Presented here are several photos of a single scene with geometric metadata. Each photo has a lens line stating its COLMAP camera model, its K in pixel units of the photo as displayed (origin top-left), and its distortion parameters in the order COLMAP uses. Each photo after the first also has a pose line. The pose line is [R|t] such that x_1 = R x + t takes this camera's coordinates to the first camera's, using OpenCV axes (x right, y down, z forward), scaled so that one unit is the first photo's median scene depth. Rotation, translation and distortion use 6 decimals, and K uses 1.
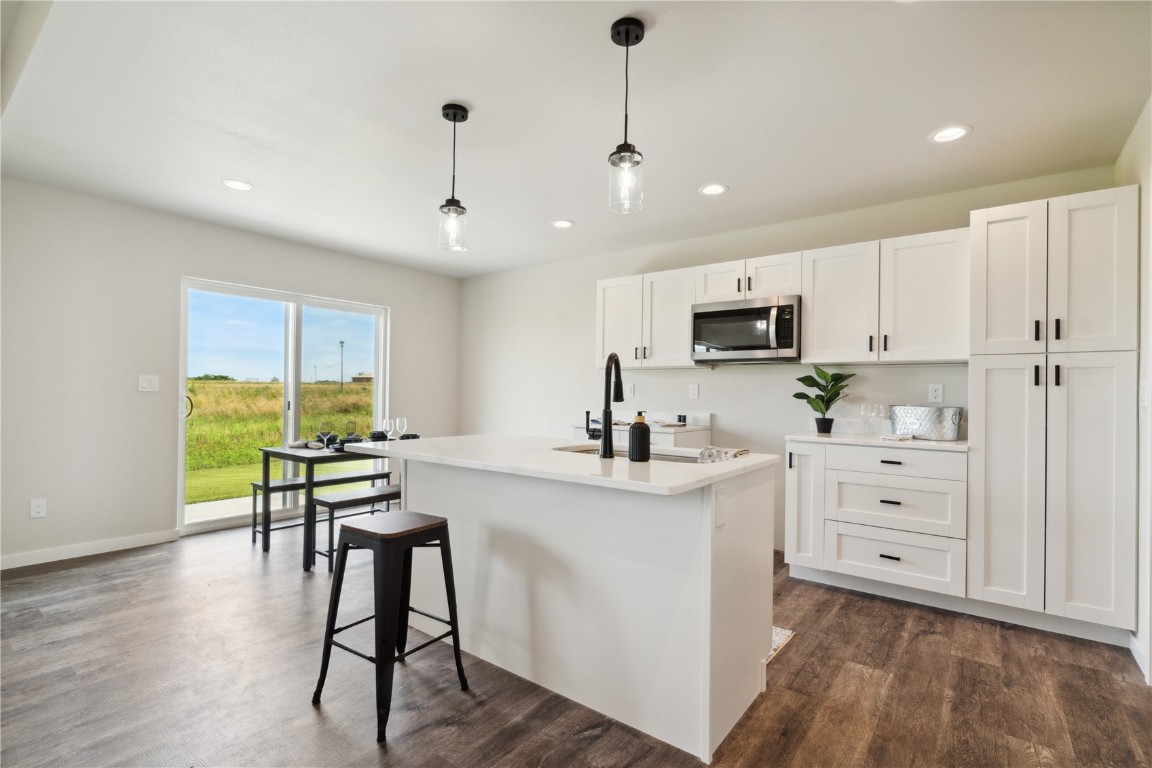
lens RADIAL K [[533.3, 0, 578.8], [0, 533.3, 391.3], [0, 0, 1]] dist [0.000263, 0.000243]
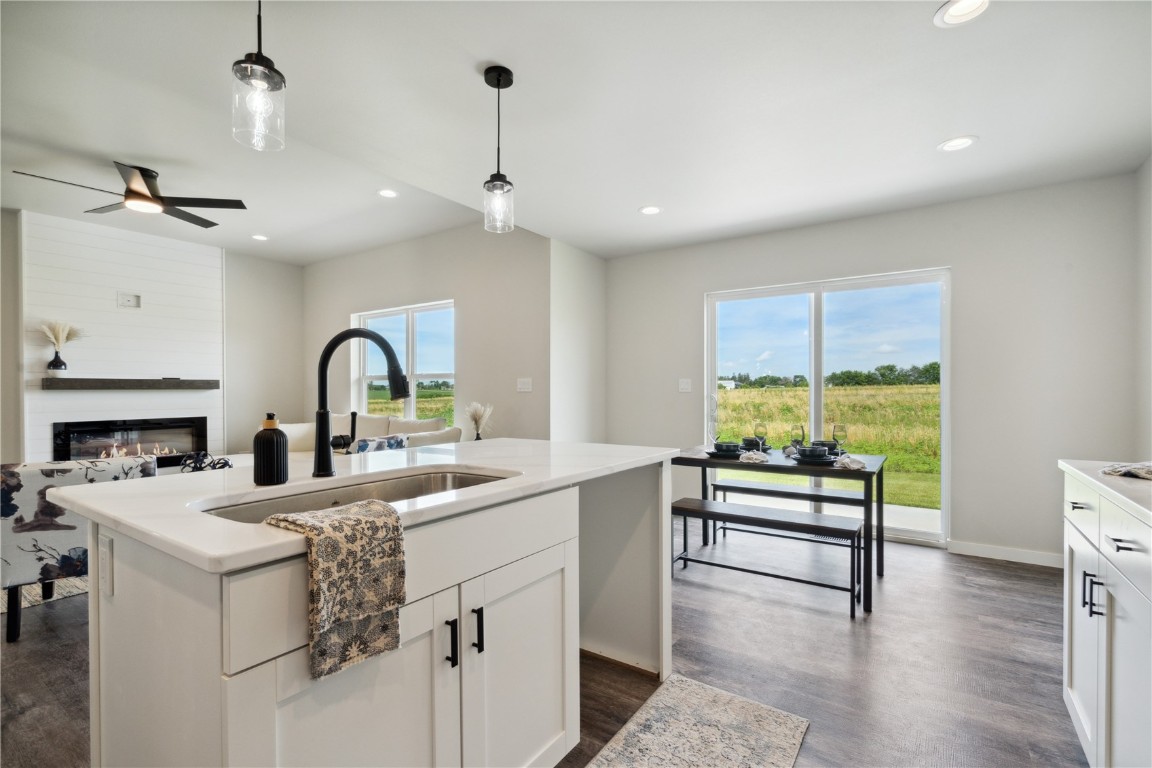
lens RADIAL K [[533.3, 0, 578.8], [0, 533.3, 391.3], [0, 0, 1]] dist [0.000263, 0.000243]
pose [[0.044700, -0.009296, -0.998957, 0.541880], [0.006059, 0.999941, -0.009035, 0.011749], [0.998982, -0.005649, 0.044754, 0.896503]]
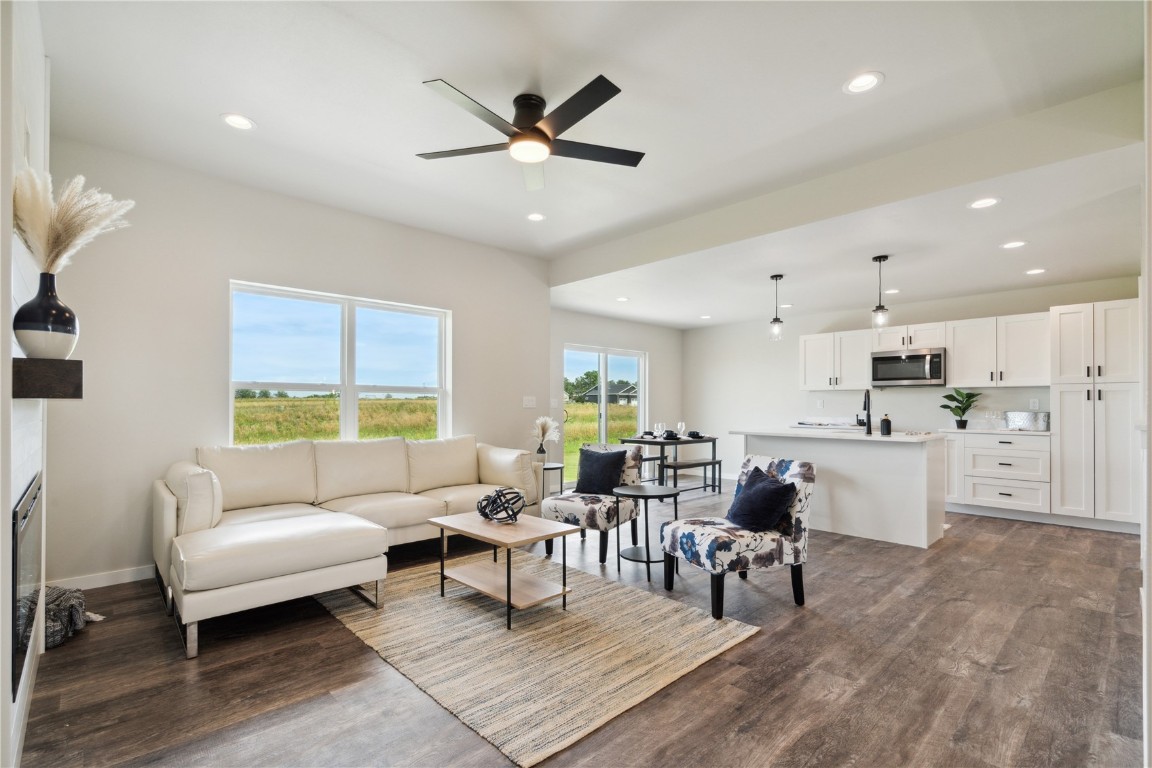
lens RADIAL K [[527.2, 0, 576.4], [0, 527.2, 404.0], [0, 0, 1]] dist [-0.001473, -0.000410]
pose [[0.987620, -0.009932, -0.156548, -0.595838], [0.009617, 0.999950, -0.002770, -0.008163], [0.156568, 0.001230, 0.987666, -1.035734]]
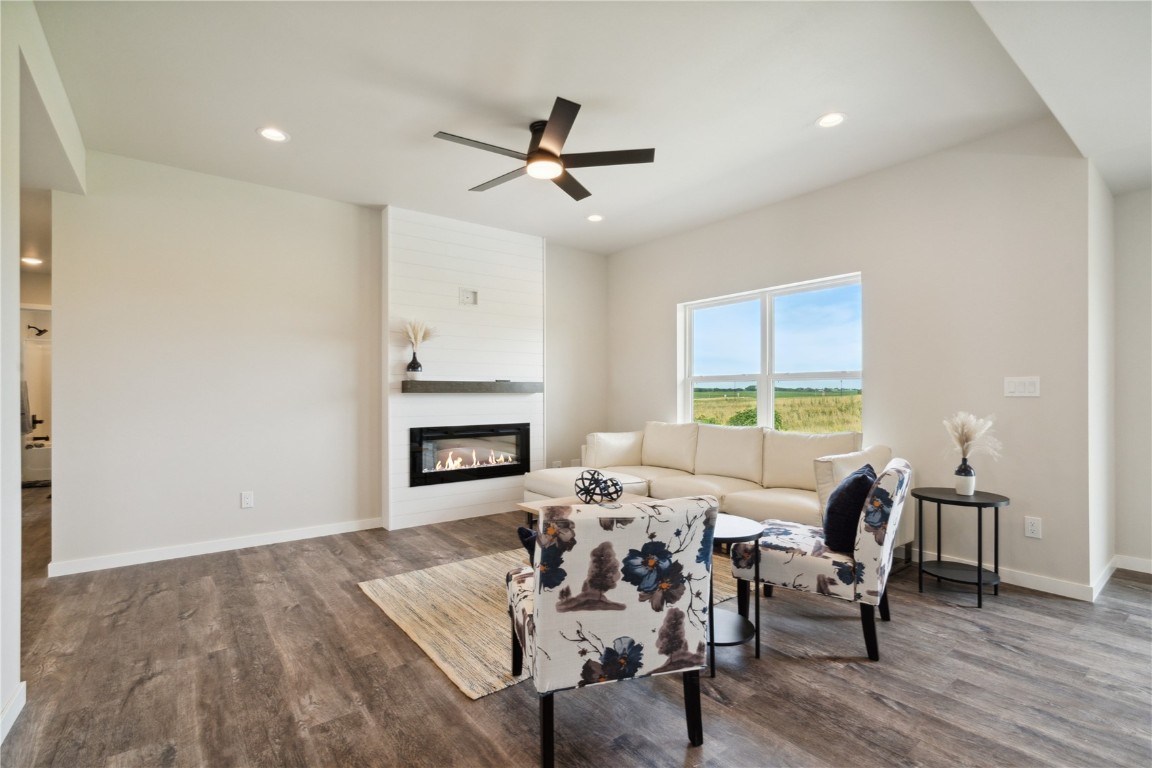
lens RADIAL K [[533.3, 0, 578.8], [0, 533.3, 391.3], [0, 0, 1]] dist [0.000263, 0.000243]
pose [[-0.261625, -0.017005, -0.965020, 0.197769], [0.000899, 0.999840, -0.017862, 0.005412], [0.965169, -0.005541, -0.261568, 0.231264]]
